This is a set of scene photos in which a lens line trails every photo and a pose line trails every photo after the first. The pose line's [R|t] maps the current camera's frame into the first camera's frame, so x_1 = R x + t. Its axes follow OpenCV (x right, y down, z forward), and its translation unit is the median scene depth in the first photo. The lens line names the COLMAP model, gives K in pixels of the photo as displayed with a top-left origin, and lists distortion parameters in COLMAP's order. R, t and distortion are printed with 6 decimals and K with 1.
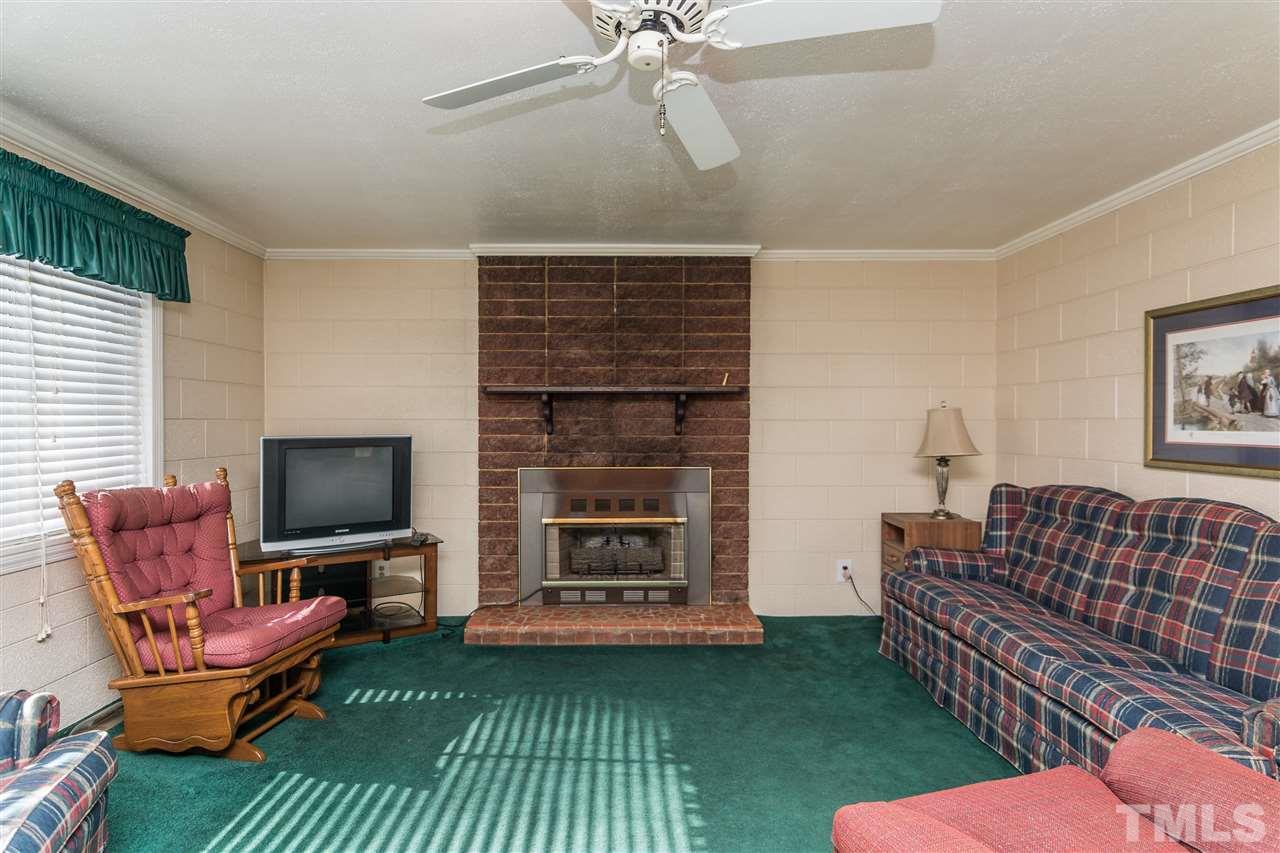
lens RADIAL K [[697.1, 0, 612.9], [0, 697.1, 432.0], [0, 0, 1]] dist [0.000762, 0.000332]
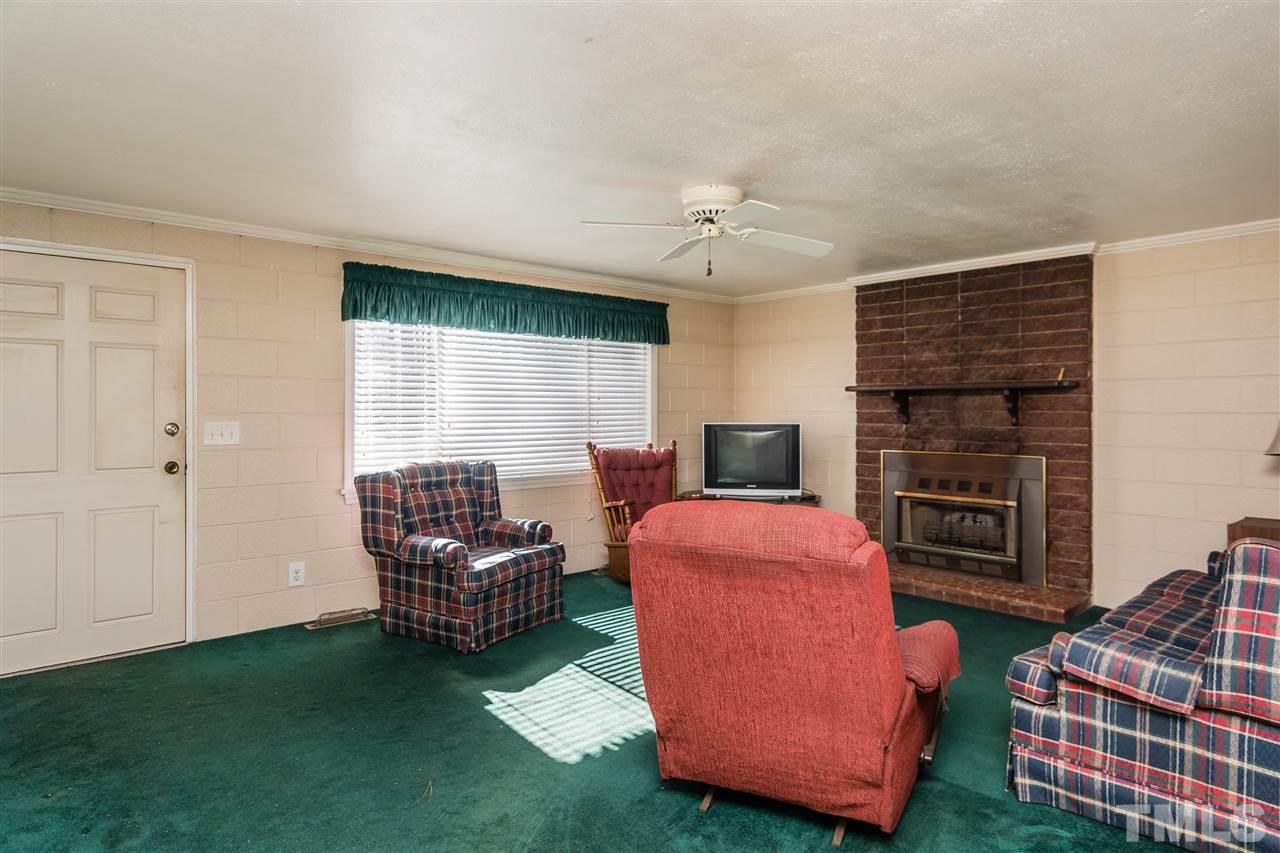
lens RADIAL K [[738.0, 0, 642.1], [0, 738.0, 408.2], [0, 0, 1]] dist [-0.000221, 0.000098]
pose [[0.665689, -0.001749, -0.746227, 0.577702], [-0.009710, 0.999892, -0.011006, -0.005527], [0.746166, 0.014572, 0.665600, -0.213276]]
